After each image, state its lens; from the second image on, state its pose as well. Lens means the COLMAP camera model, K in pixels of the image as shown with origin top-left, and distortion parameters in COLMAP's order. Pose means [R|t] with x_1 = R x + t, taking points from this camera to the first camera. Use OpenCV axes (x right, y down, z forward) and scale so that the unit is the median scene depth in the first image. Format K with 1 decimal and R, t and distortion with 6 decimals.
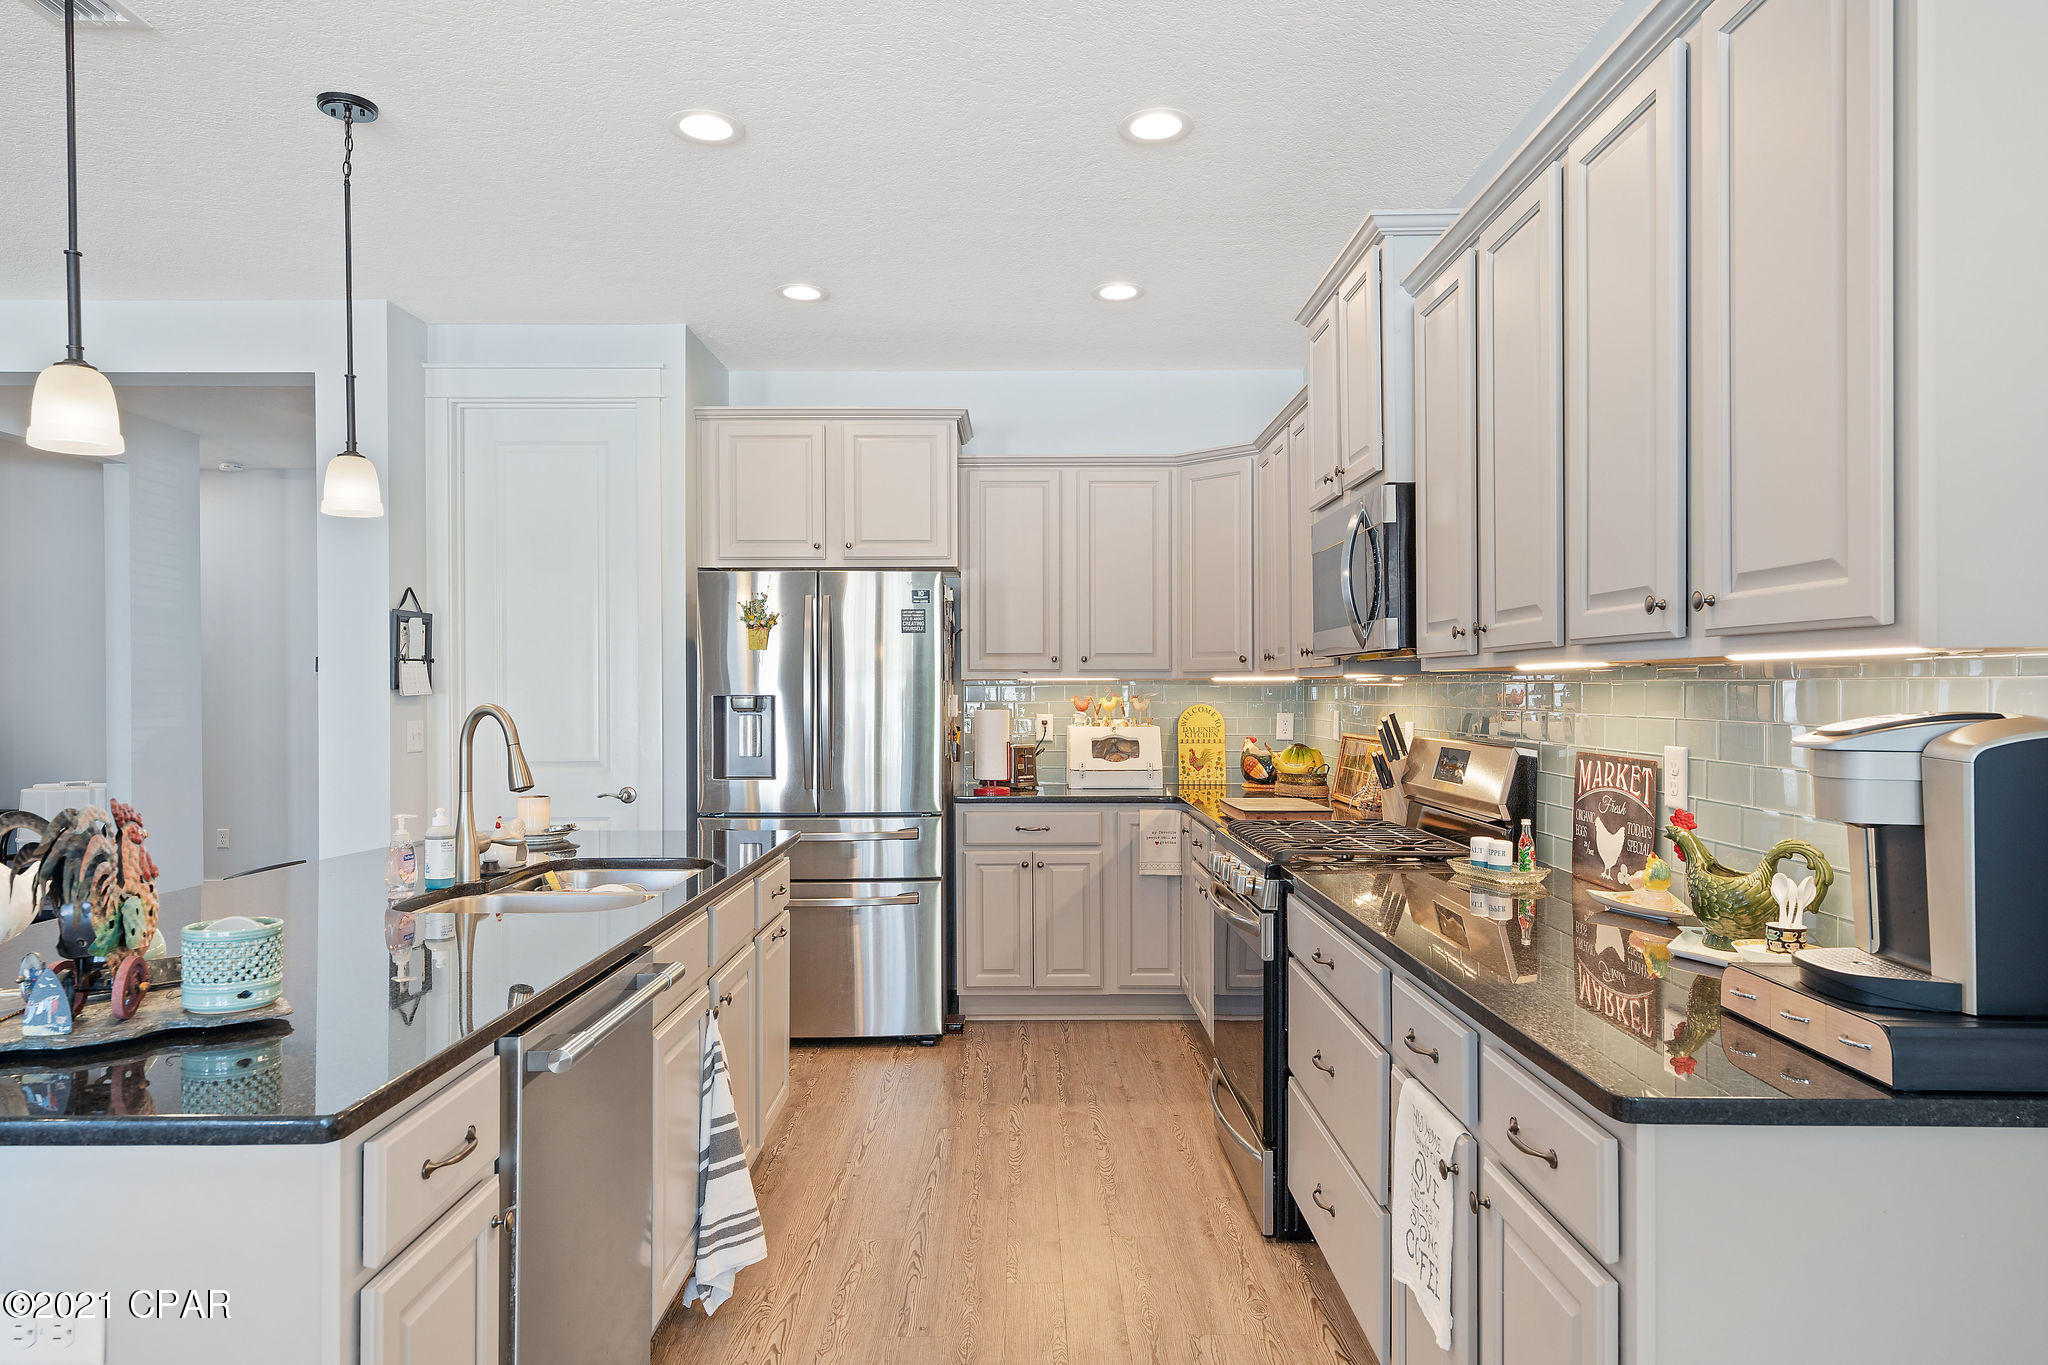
lens RADIAL K [[1248.5, 0, 1032.6], [0, 1248.5, 687.5], [0, 0, 1]] dist [0.009629, -0.000249]
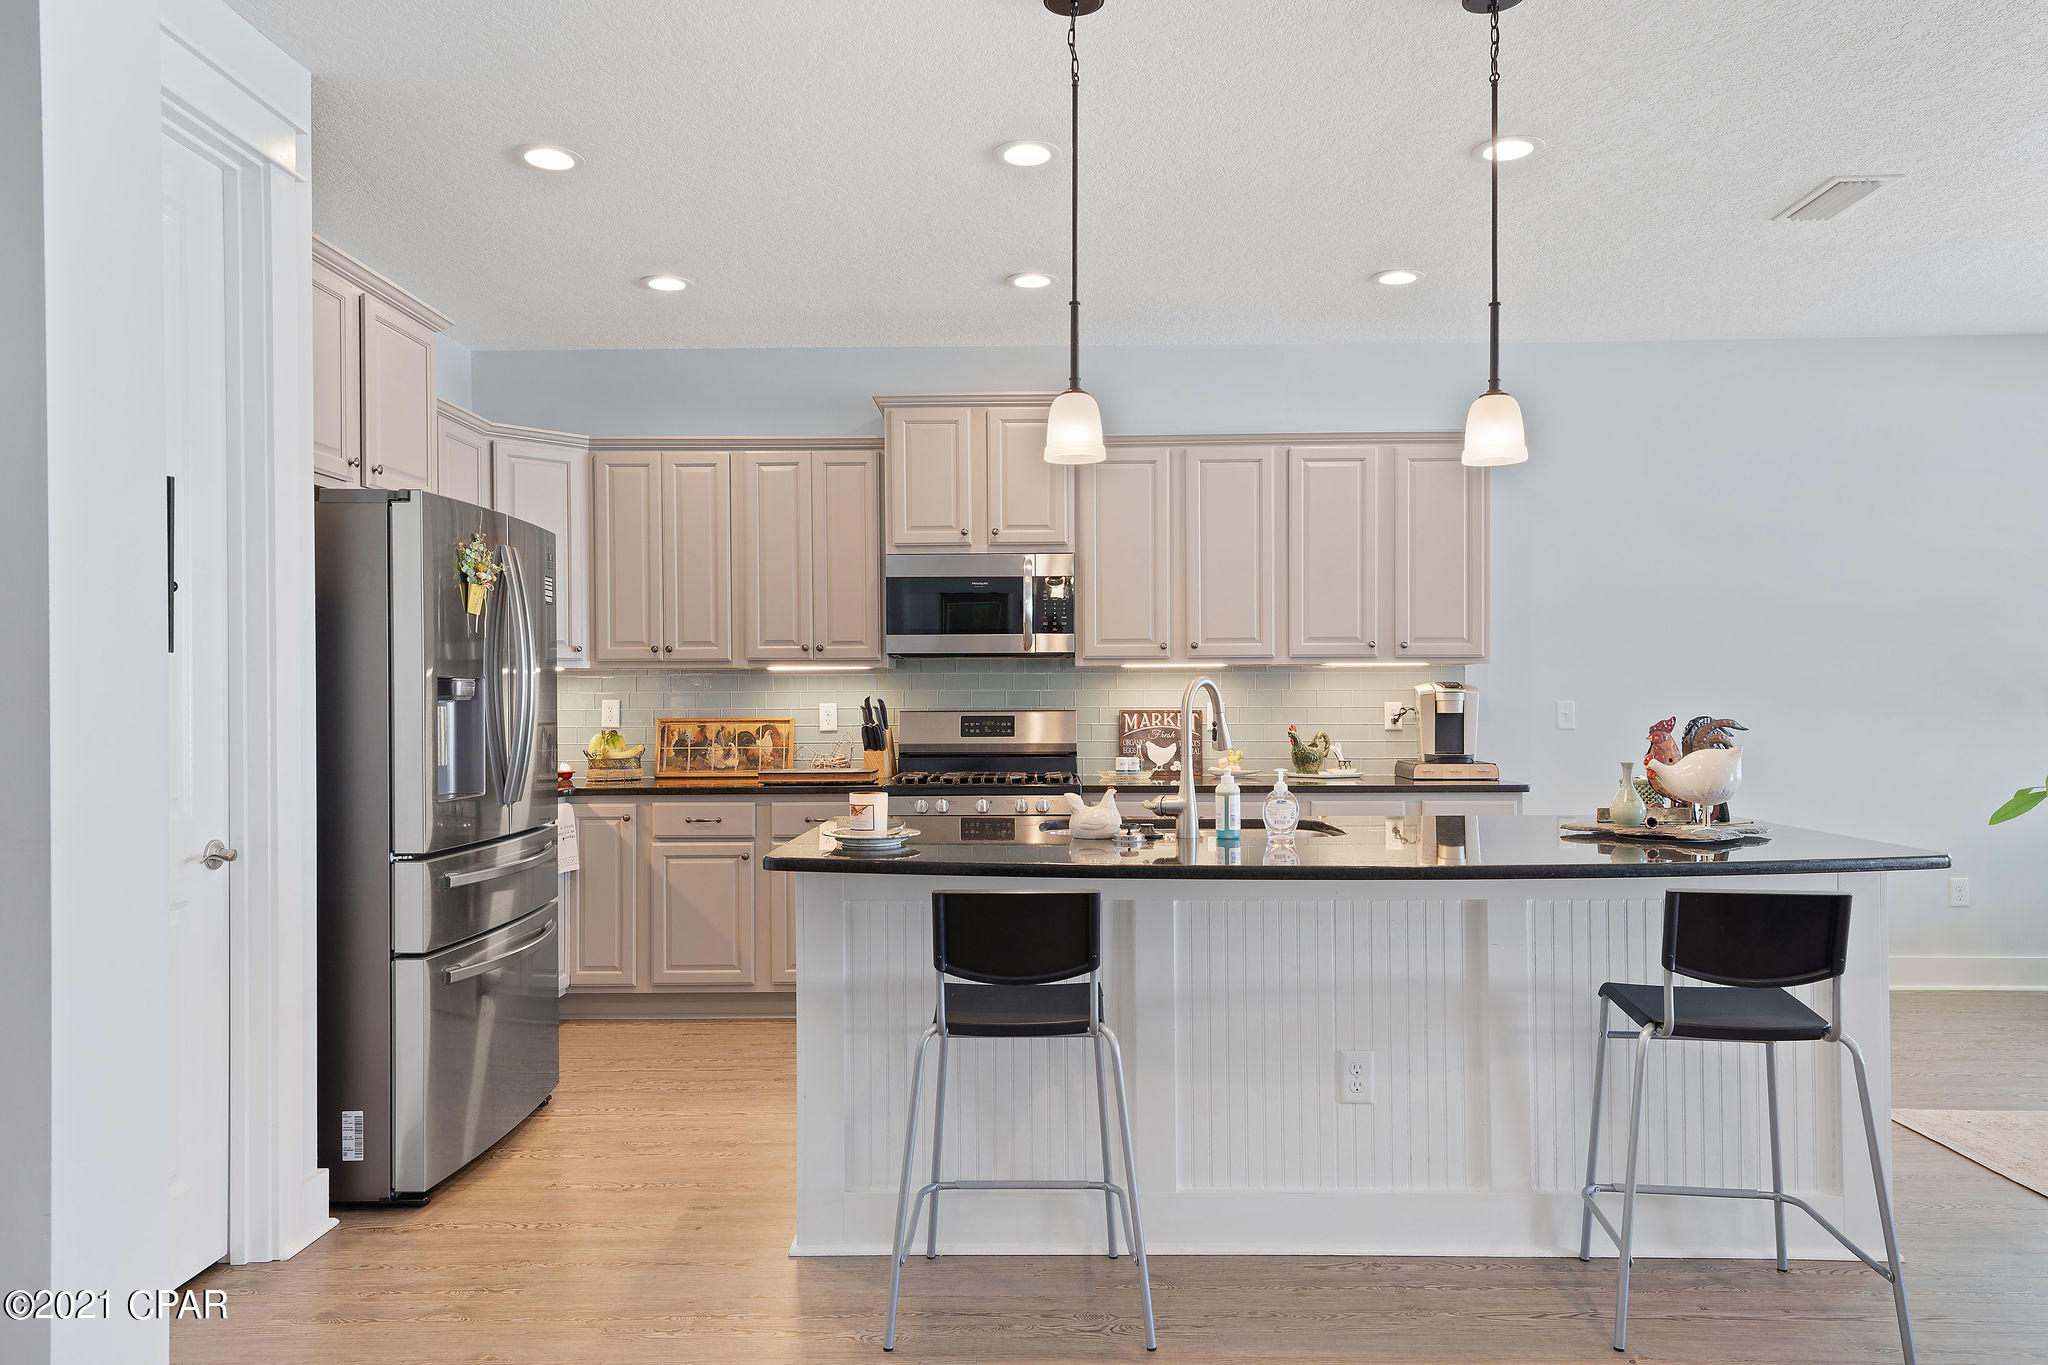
lens RADIAL K [[1339.8, 0, 1029.4], [0, 1339.8, 677.5], [0, 0, 1]] dist [0.020110, 0.002350]
pose [[0.022479, 0.010470, 0.999692, -1.431886], [0.003153, 0.999939, -0.010544, 0.020125], [-0.999742, 0.003389, 0.022444, 0.966635]]
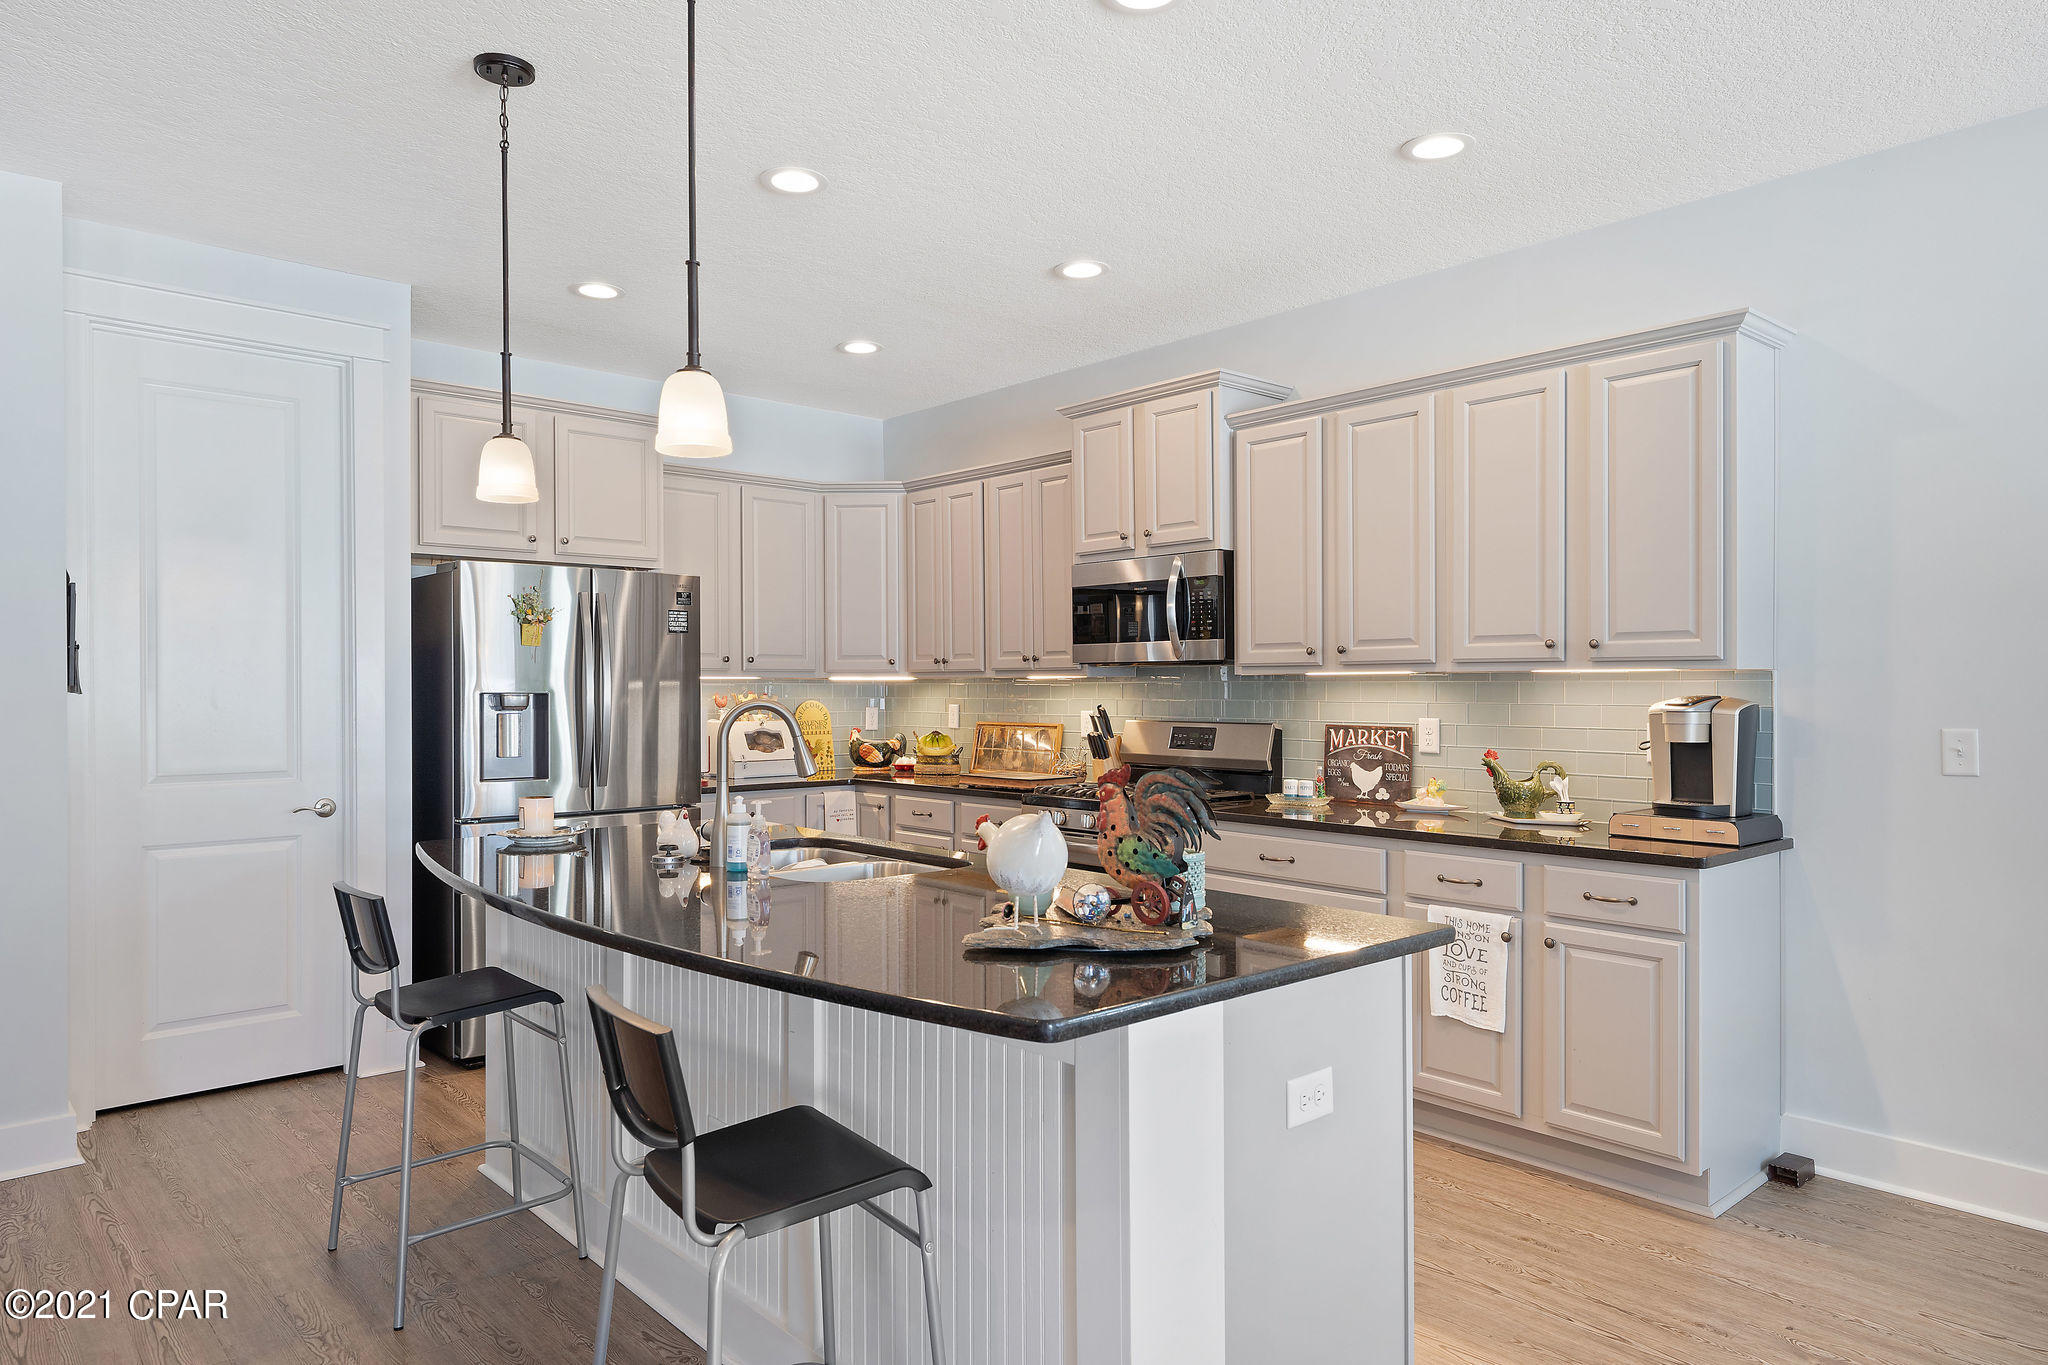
lens RADIAL K [[1248.5, 0, 1024.9], [0, 1248.5, 679.6], [0, 0, 1]] dist [0.009629, -0.000249]
pose [[0.745206, 0.004492, 0.666819, -0.845191], [-0.000777, 0.999982, -0.005868, 0.001694], [-0.666834, 0.003855, 0.745196, 0.035538]]
